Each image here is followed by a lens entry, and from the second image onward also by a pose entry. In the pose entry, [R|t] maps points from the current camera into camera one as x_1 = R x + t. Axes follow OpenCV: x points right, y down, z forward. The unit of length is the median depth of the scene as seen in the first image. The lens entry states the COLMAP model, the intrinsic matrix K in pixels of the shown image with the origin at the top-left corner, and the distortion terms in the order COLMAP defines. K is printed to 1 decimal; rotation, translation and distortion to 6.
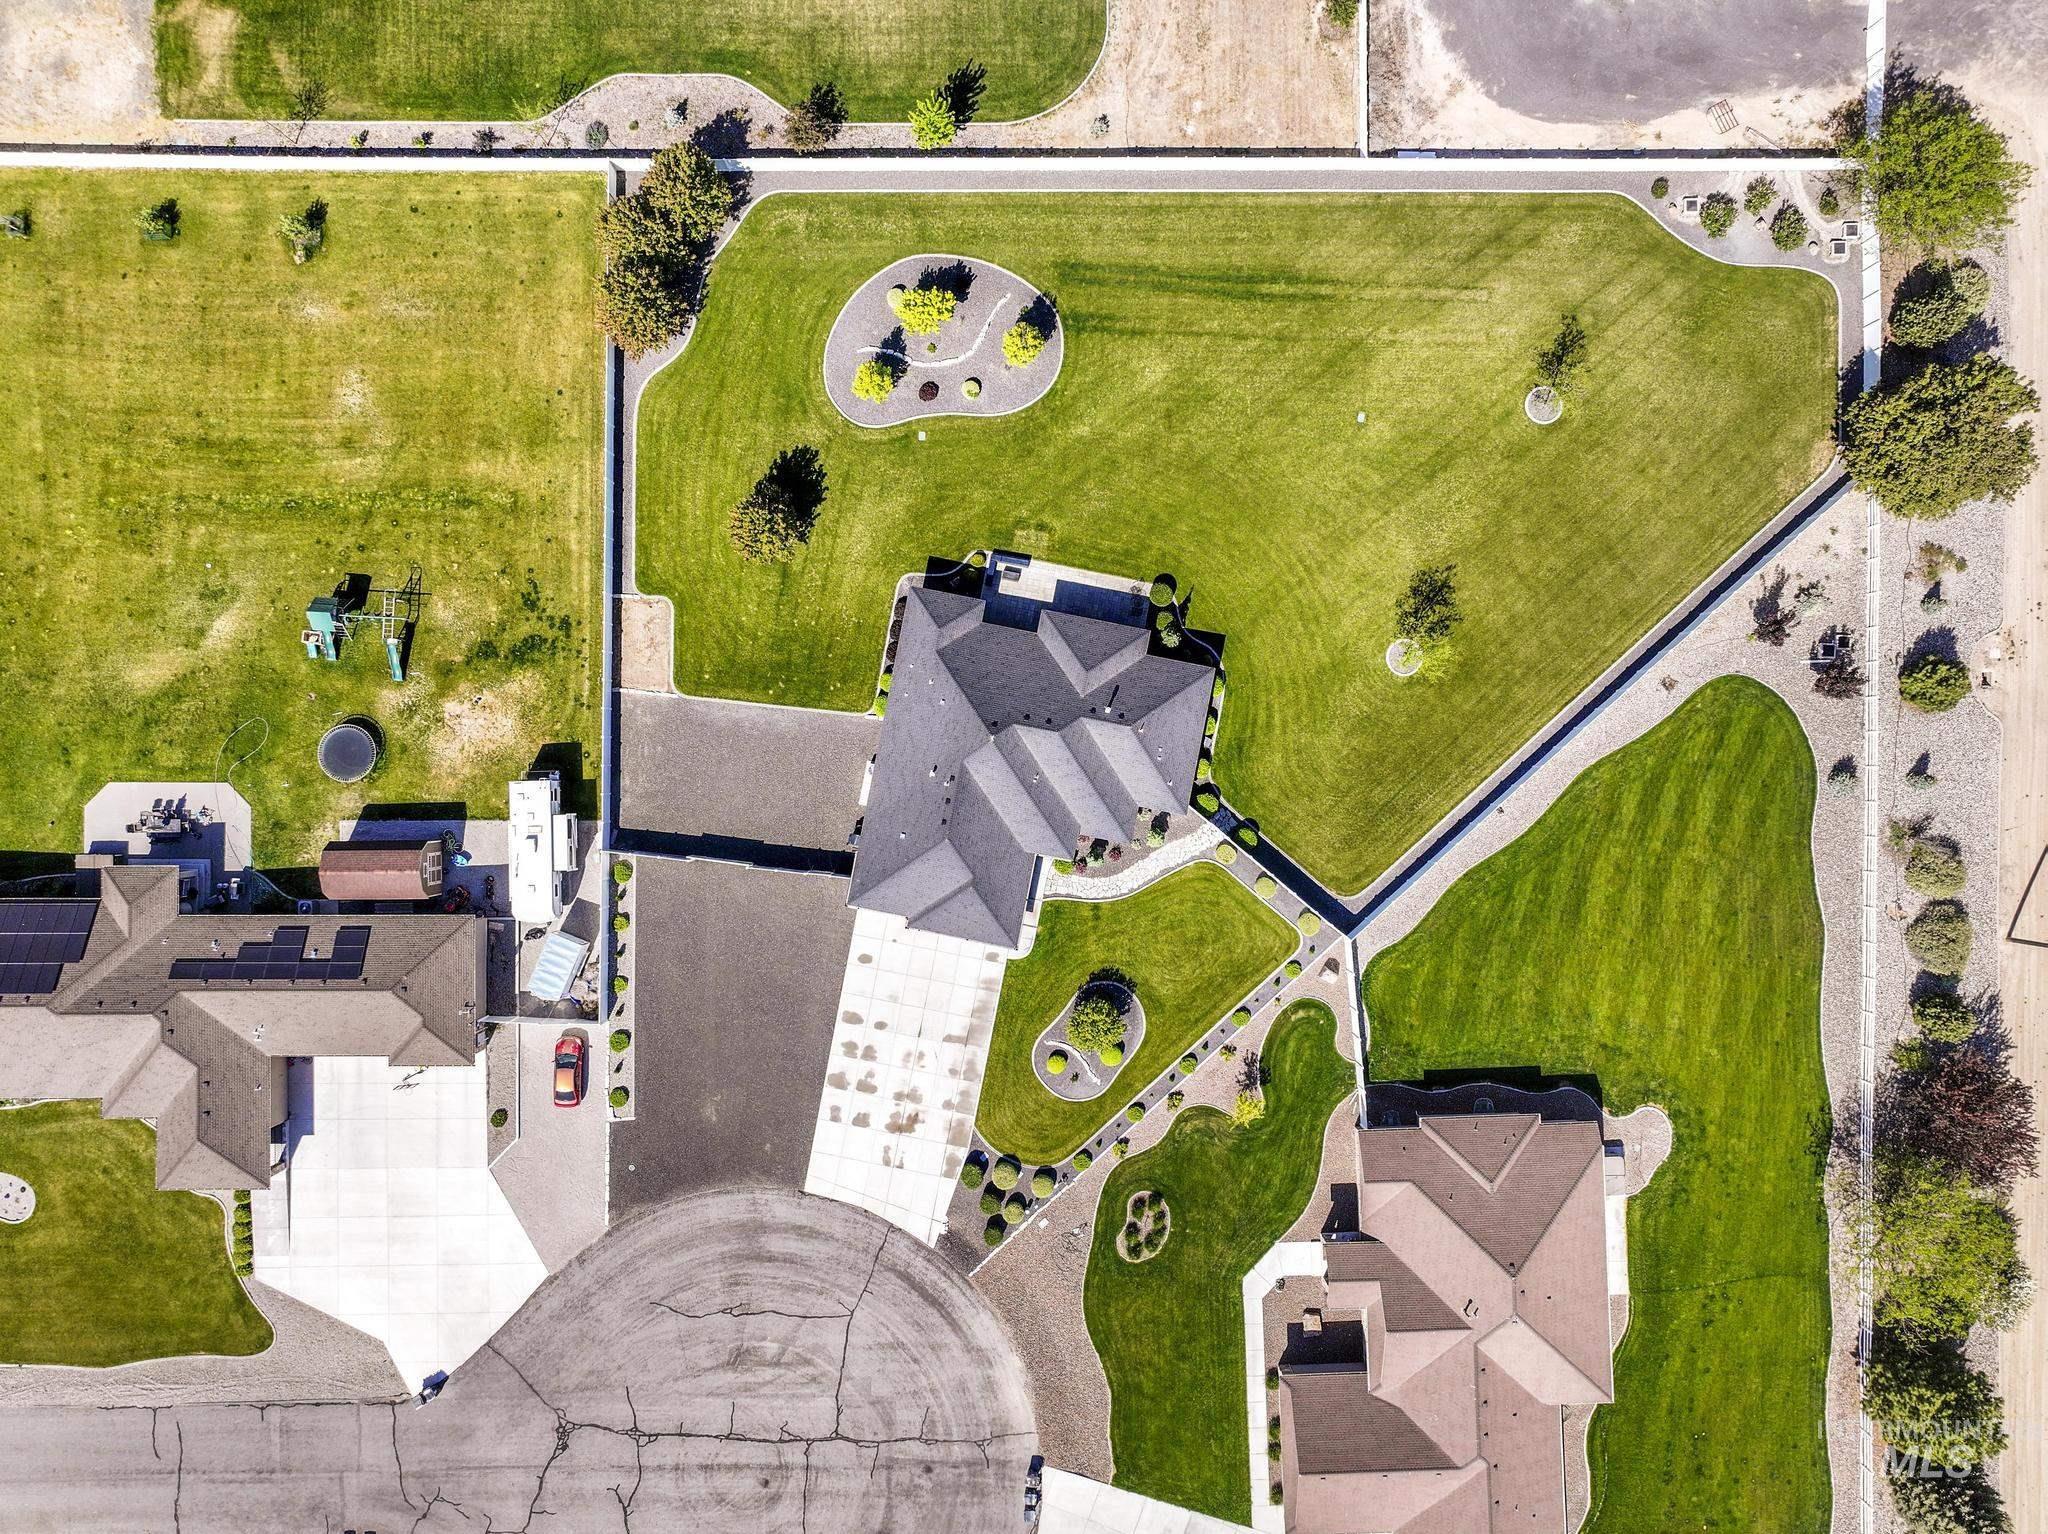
lens RADIAL K [[1438.1, 0, 1024.0], [0, 1438.1, 767.0], [0, 0, 1]] dist [0.005327, 0.000218]
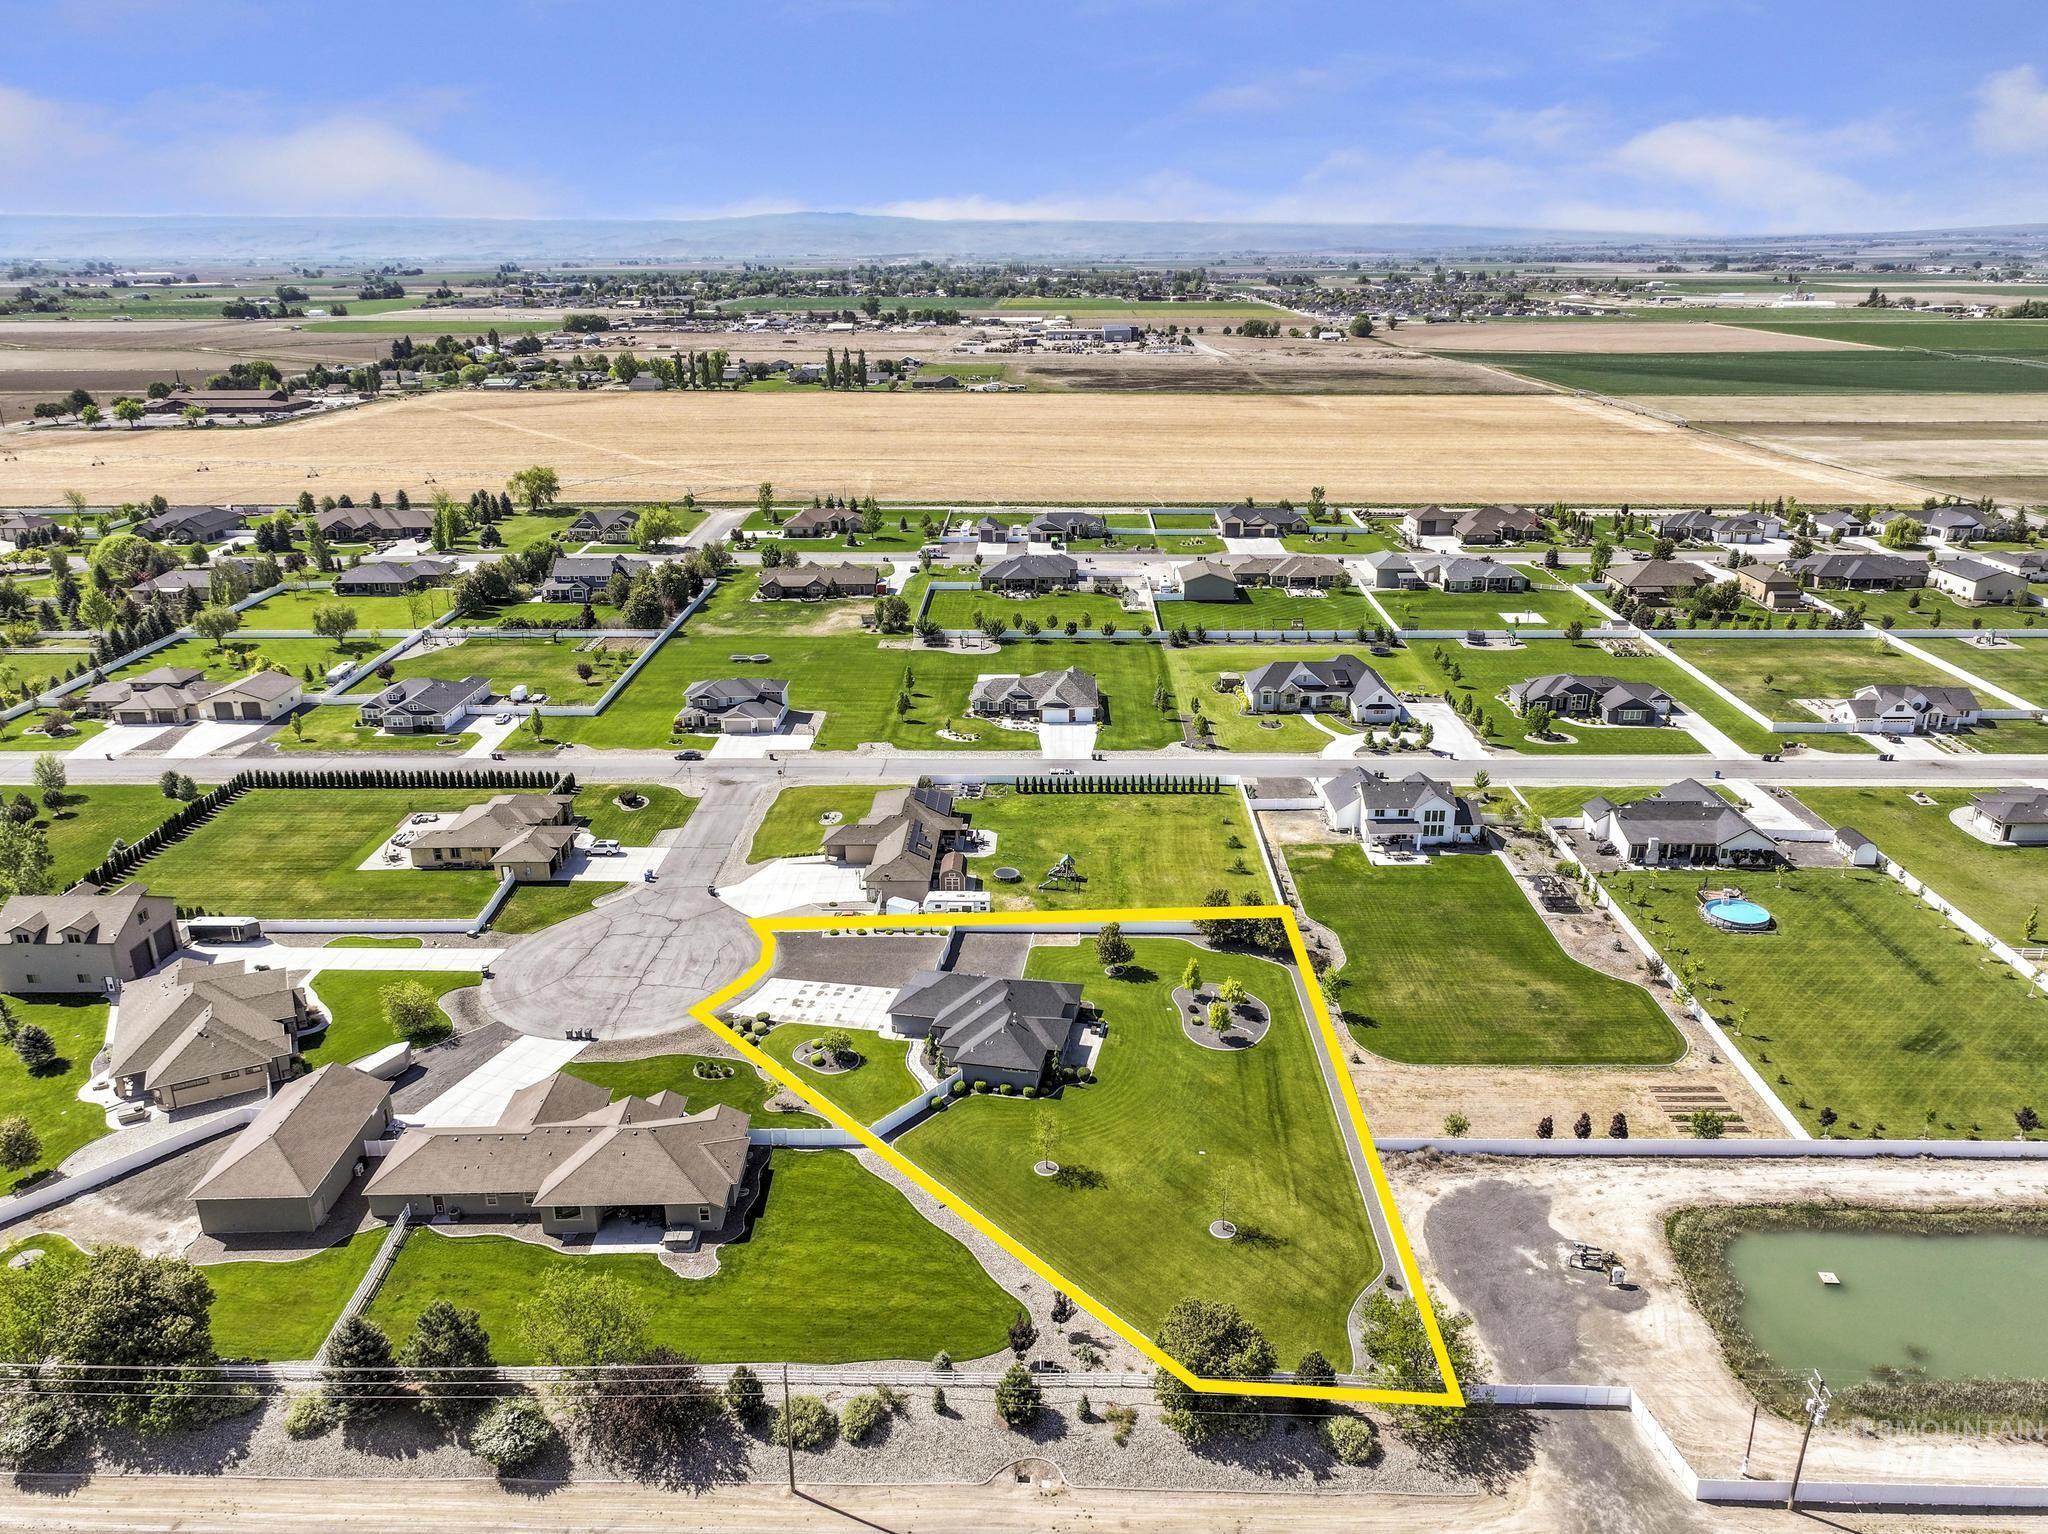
lens RADIAL K [[1438.1, 0, 1024.0], [0, 1438.1, 767.0], [0, 0, 1]] dist [0.005327, 0.000218]
pose [[-0.022923, 0.345851, -0.938009, 1.550506], [-0.999701, 0.000096, 0.024466, -0.090564], [0.008551, 0.938289, 0.345745, 0.075058]]
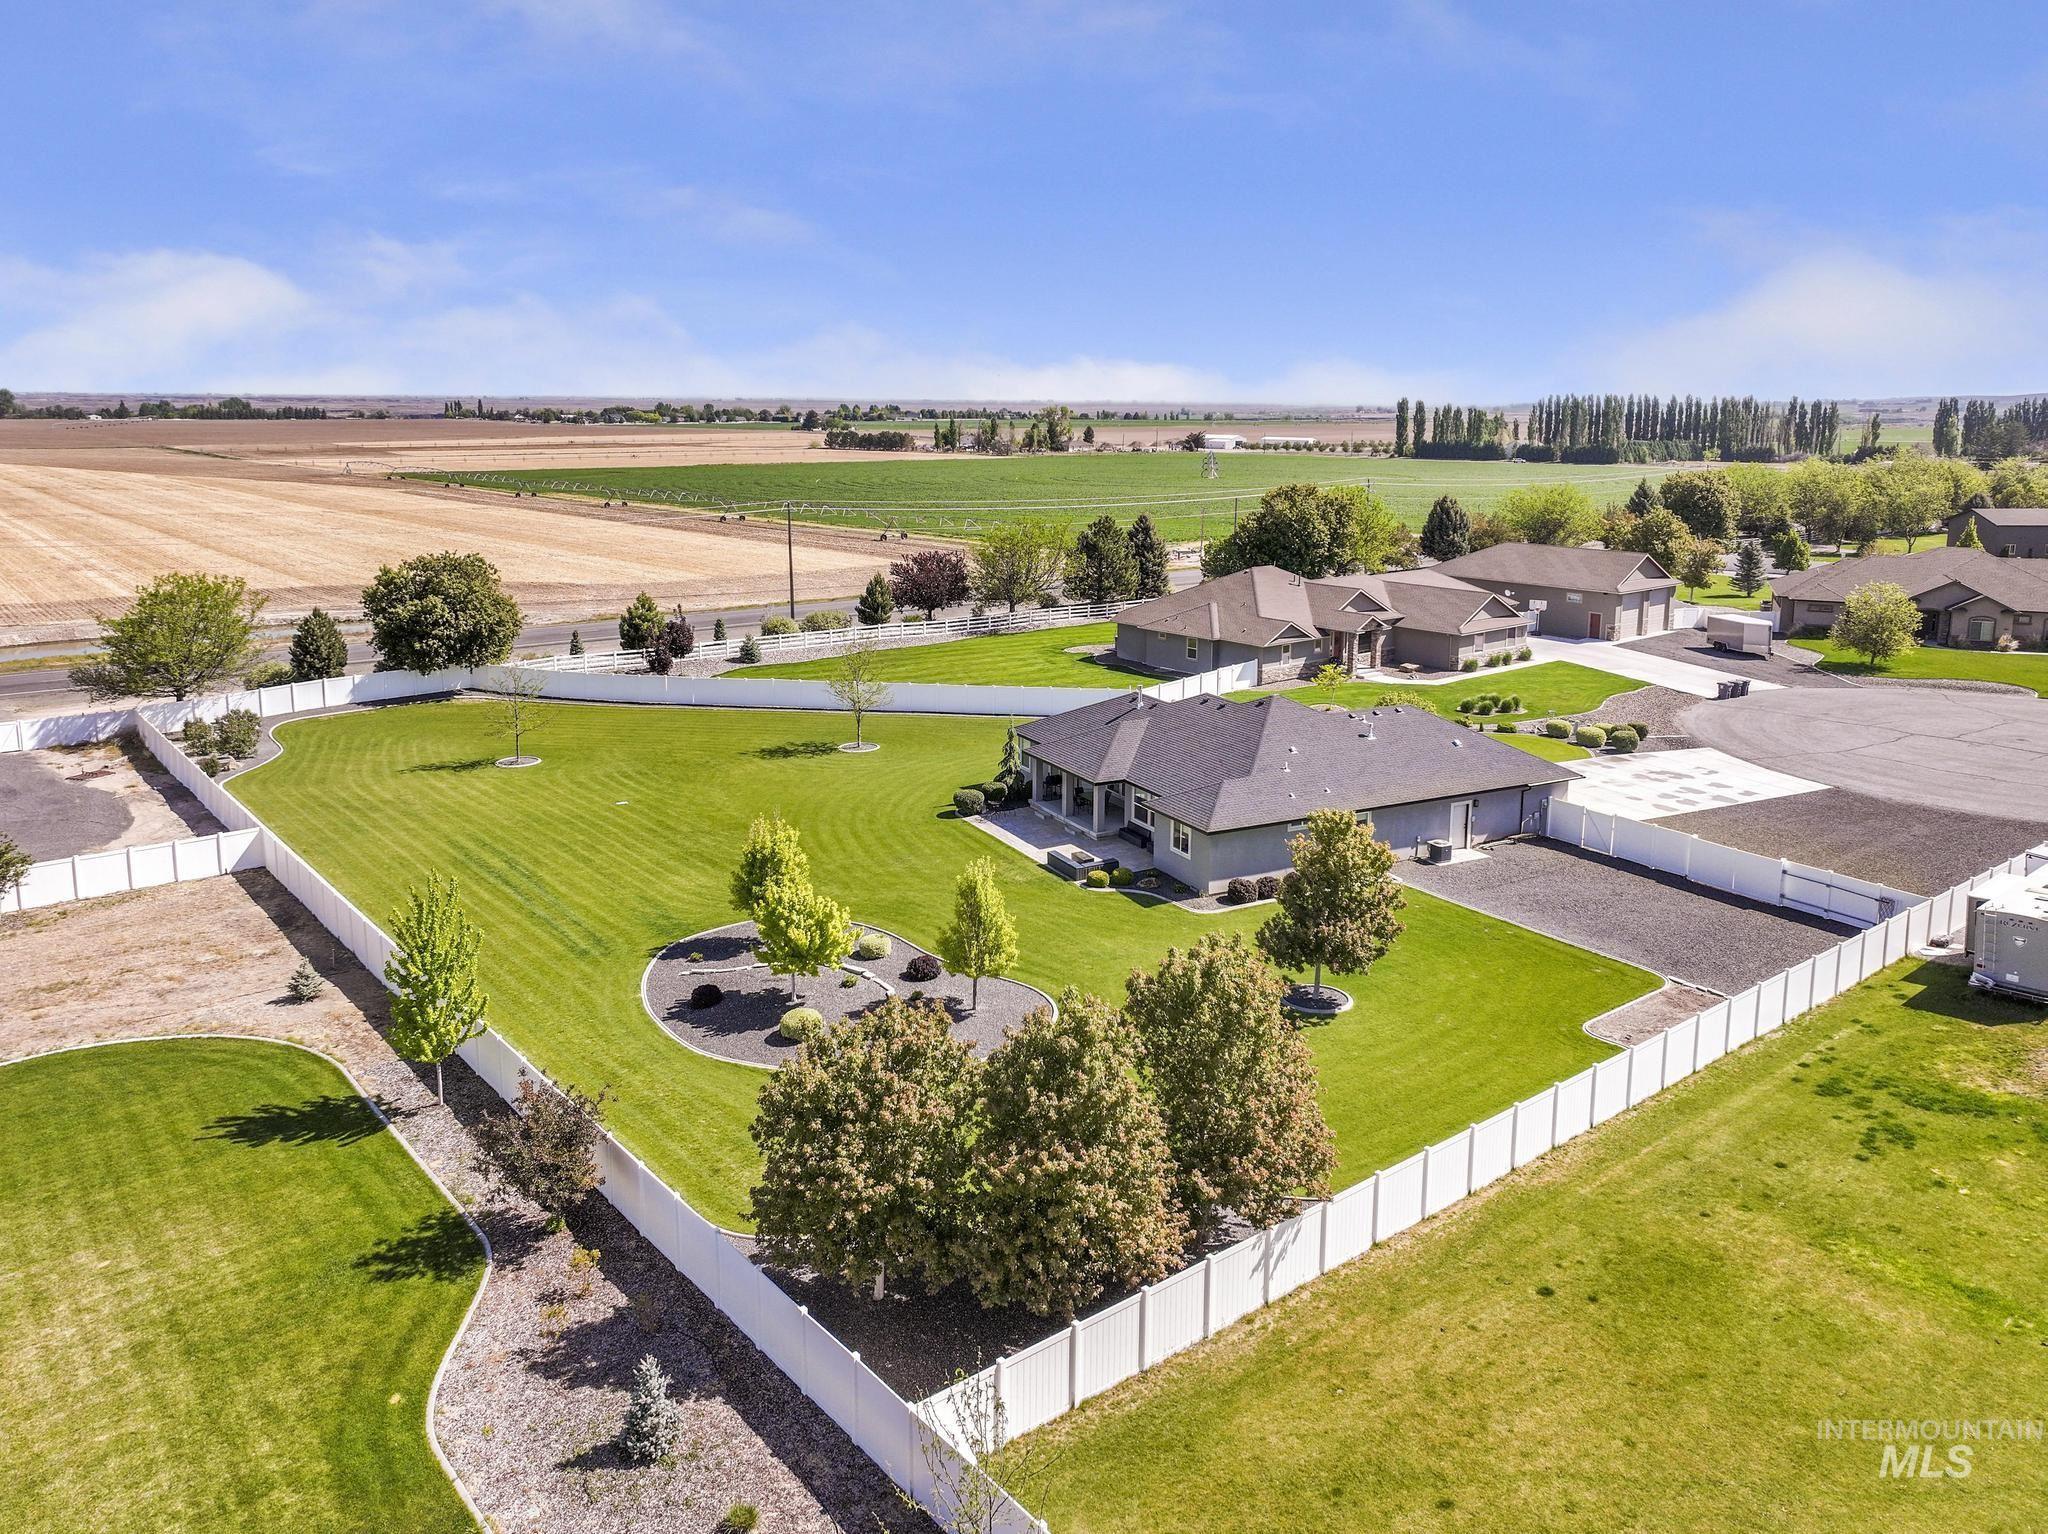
lens RADIAL K [[1461.6, 0, 1024.0], [0, 1461.6, 767.0], [0, 0, 1]] dist [0.009148, 0.003850]
pose [[-0.627253, -0.185190, 0.756477, -0.484814], [0.778811, -0.146054, 0.610018, -0.549751], [-0.002483, 0.971788, 0.235841, 0.799539]]
